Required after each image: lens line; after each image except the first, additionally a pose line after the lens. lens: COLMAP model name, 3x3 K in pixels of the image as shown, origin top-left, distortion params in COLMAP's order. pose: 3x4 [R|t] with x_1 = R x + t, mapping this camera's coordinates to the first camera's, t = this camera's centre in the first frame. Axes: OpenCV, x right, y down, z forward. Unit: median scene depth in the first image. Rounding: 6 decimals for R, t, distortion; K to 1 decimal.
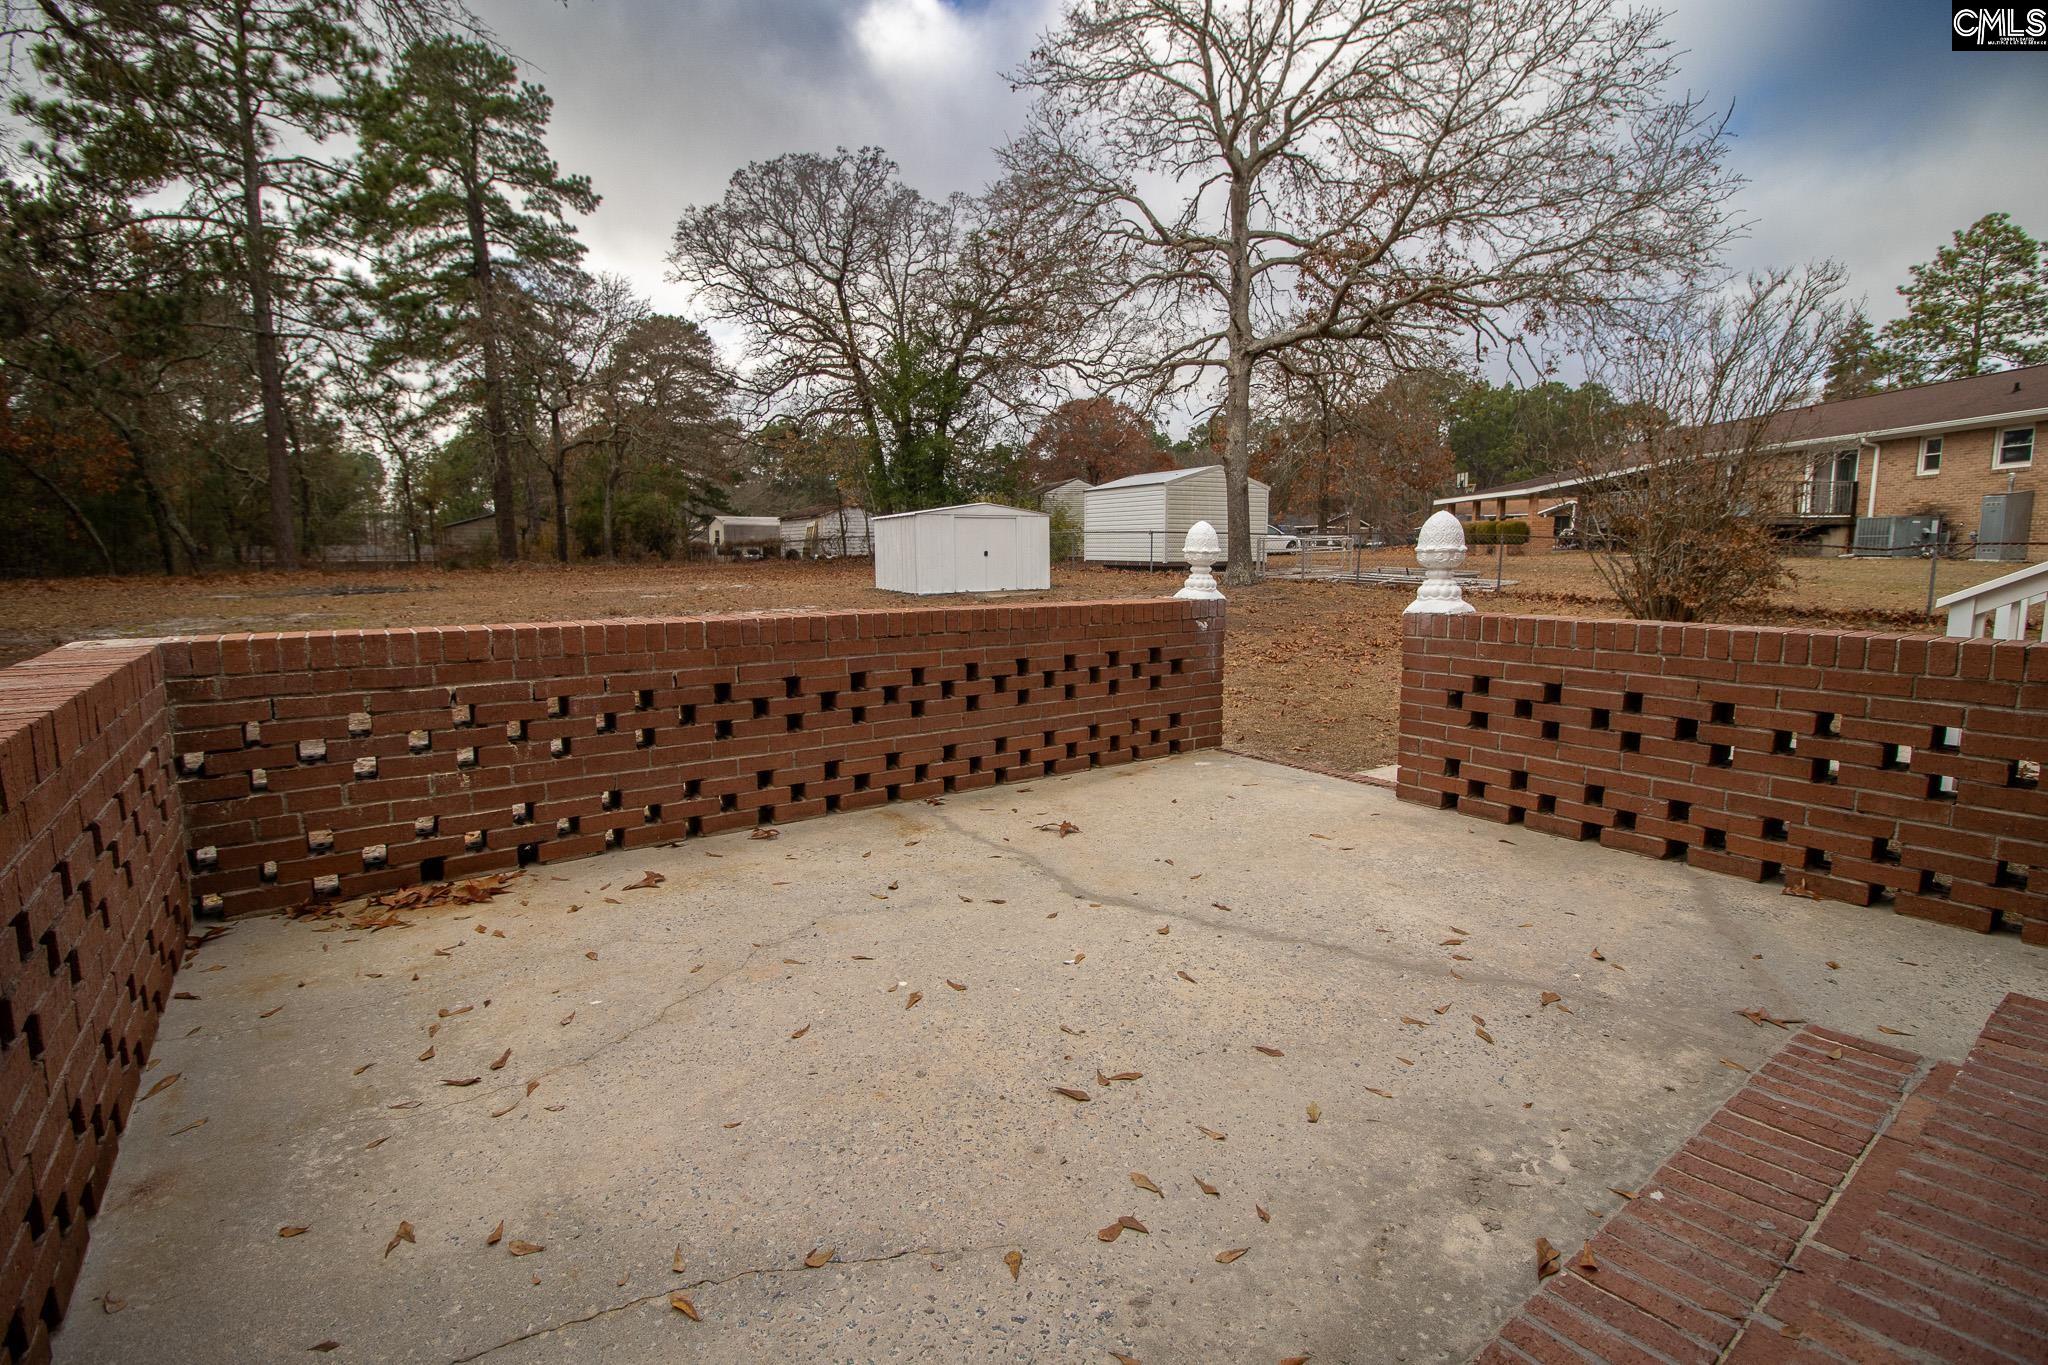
lens RADIAL K [[949.5, 0, 1036.0], [0, 949.5, 677.4], [0, 0, 1]] dist [-0.001521, -0.010967]
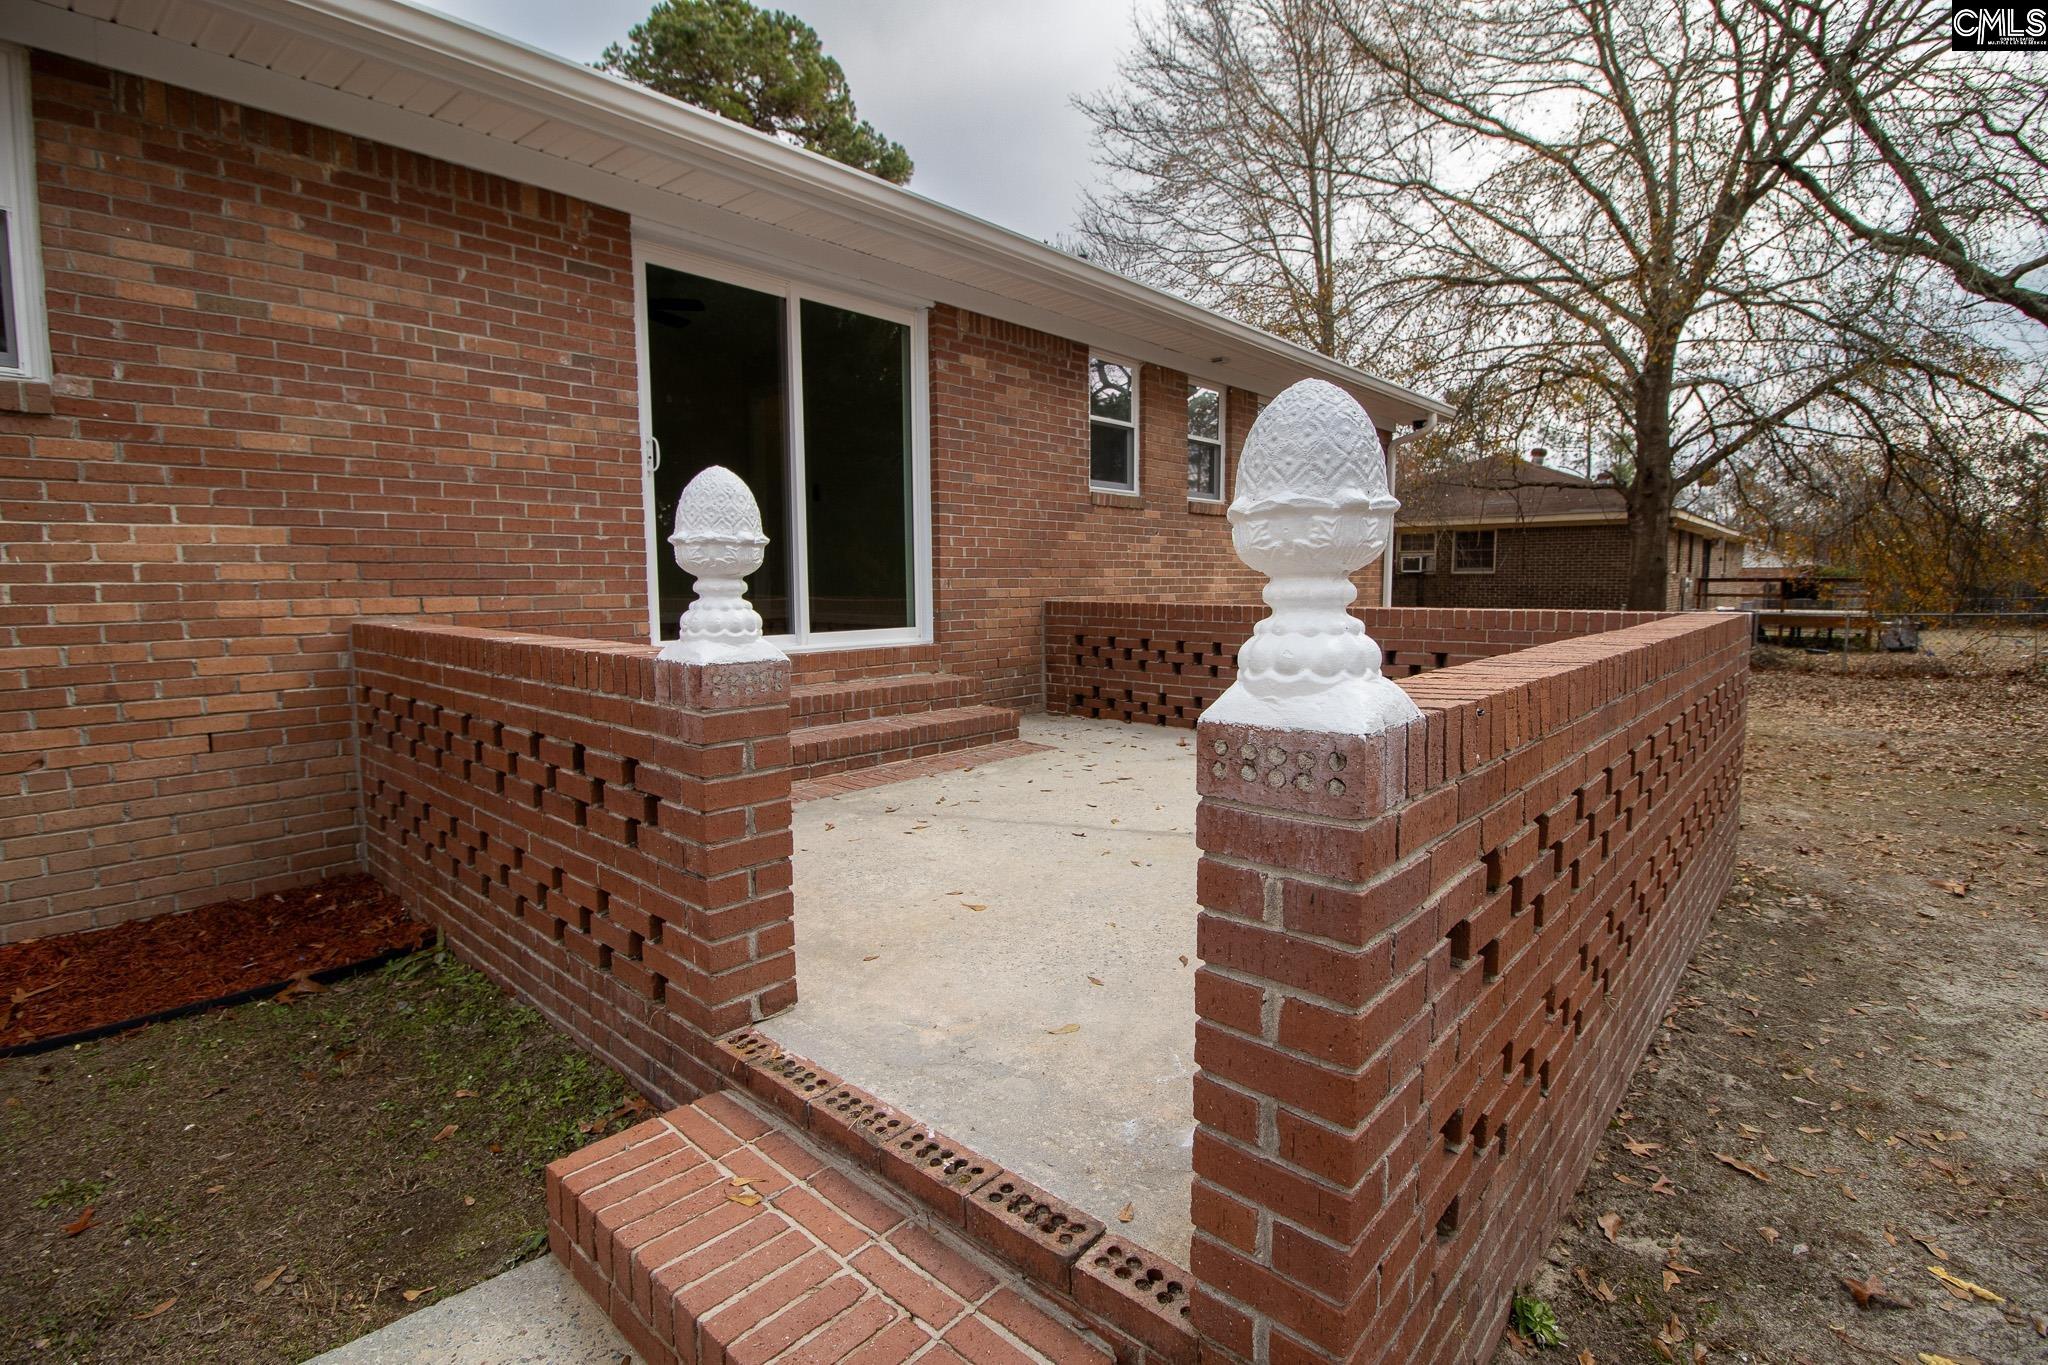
lens RADIAL K [[949.5, 0, 1031.1], [0, 949.5, 674.3], [0, 0, 1]] dist [-0.001521, -0.010967]
pose [[-0.979410, 0.024022, -0.200449, 0.499338], [-0.023078, 0.973064, 0.229376, -0.255368], [0.200560, 0.229279, -0.952474, 2.113854]]
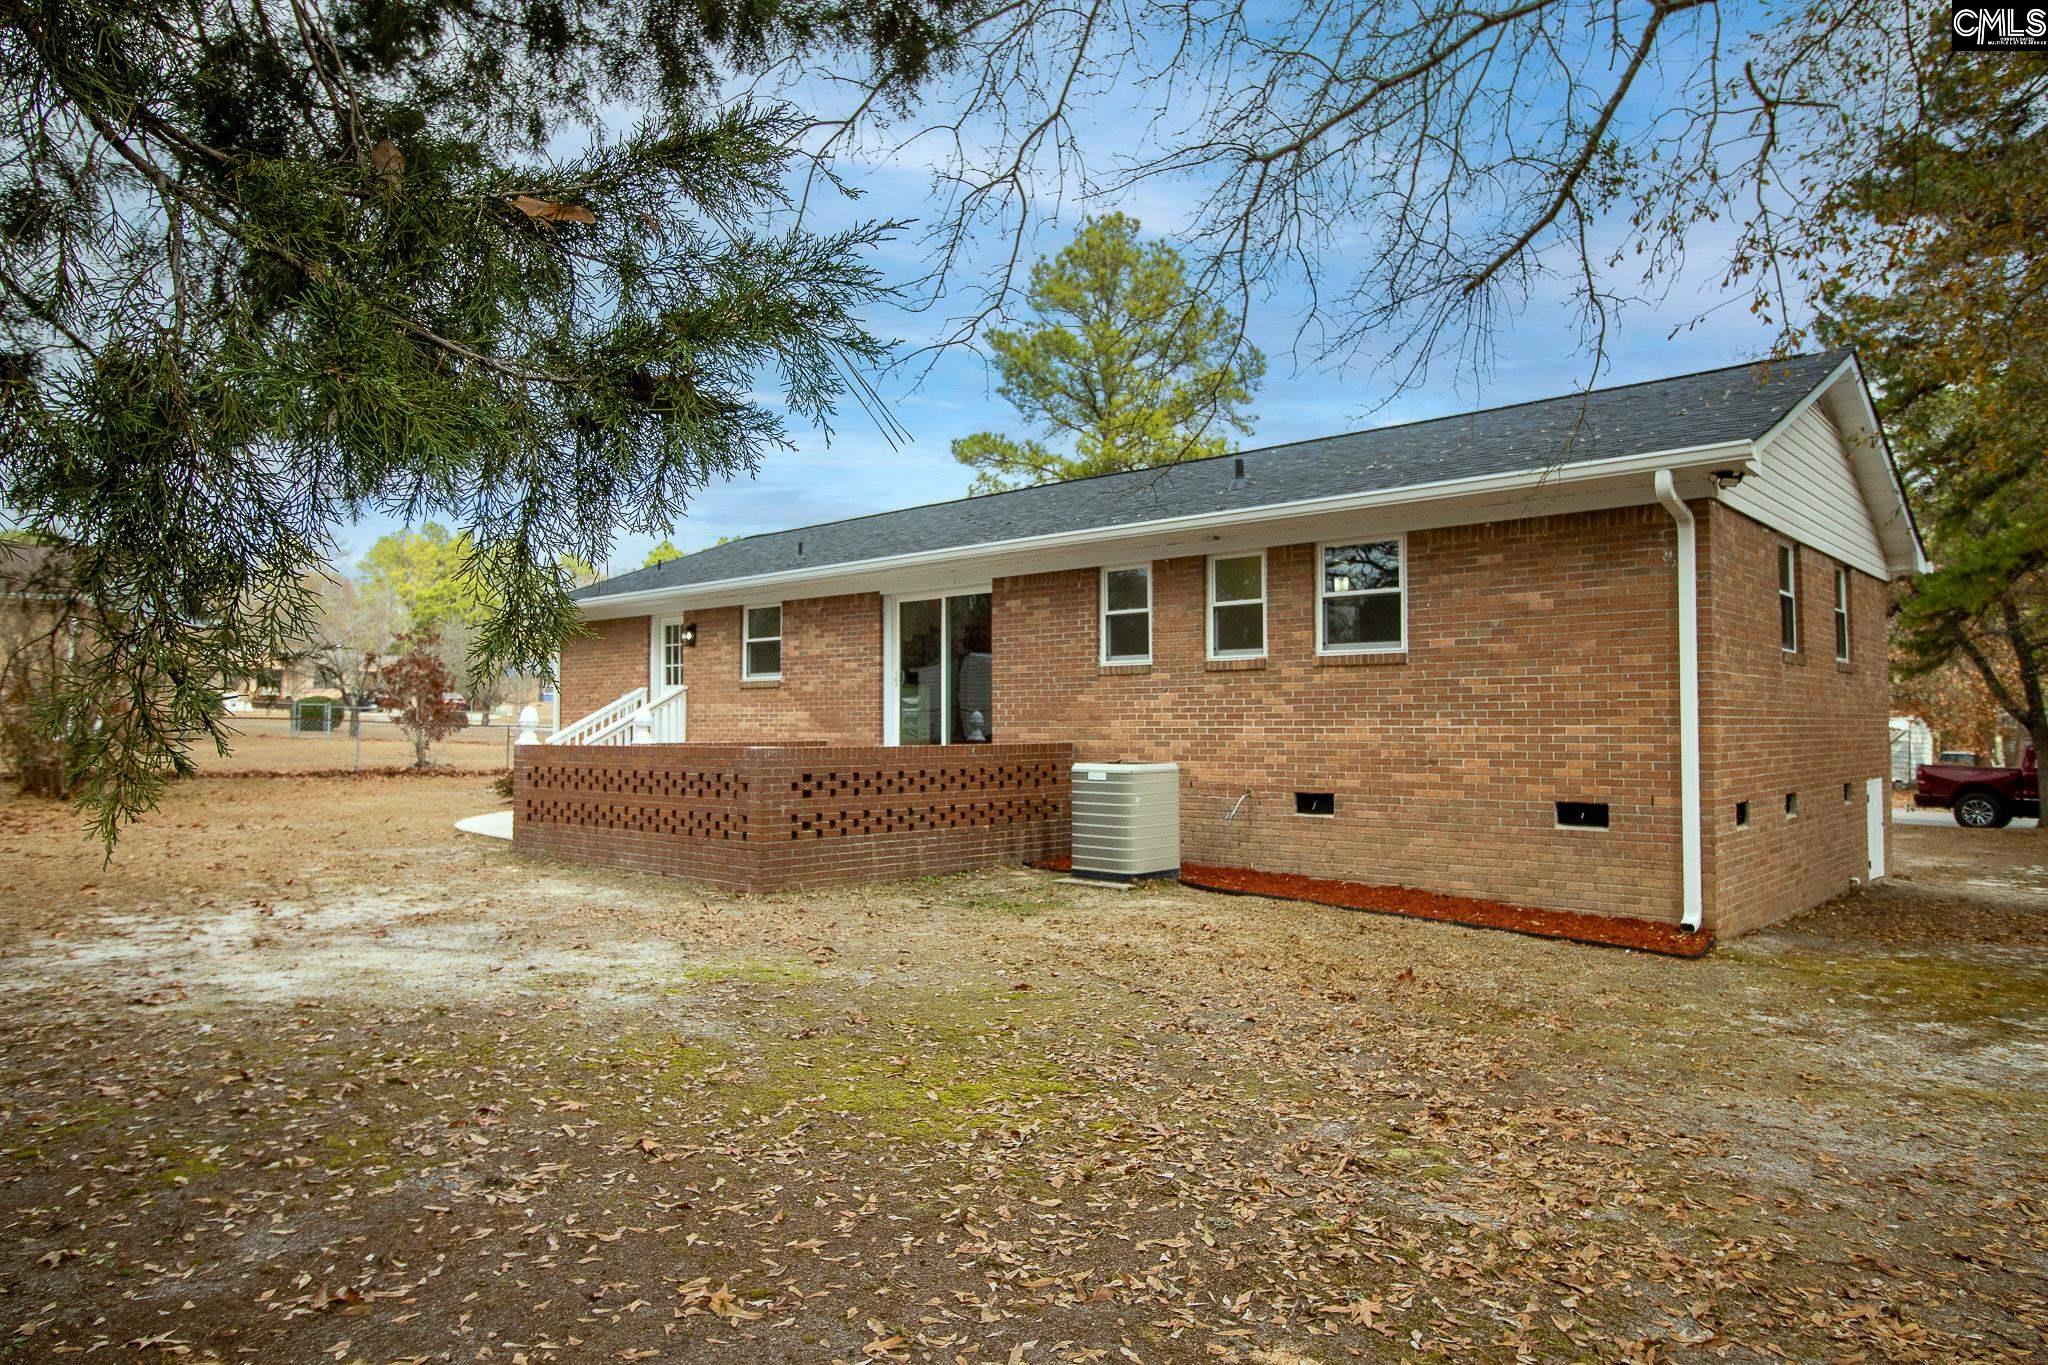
lens RADIAL K [[1289.3, 0, 1027.1], [0, 1289.3, 687.7], [0, 0, 1]] dist [0.007257, -0.000408]
pose [[-0.190598, 0.029722, 0.981218, -4.769220], [0.131971, 0.991244, -0.004391, -0.090468], [-0.972757, 0.128655, -0.192851, 0.856360]]
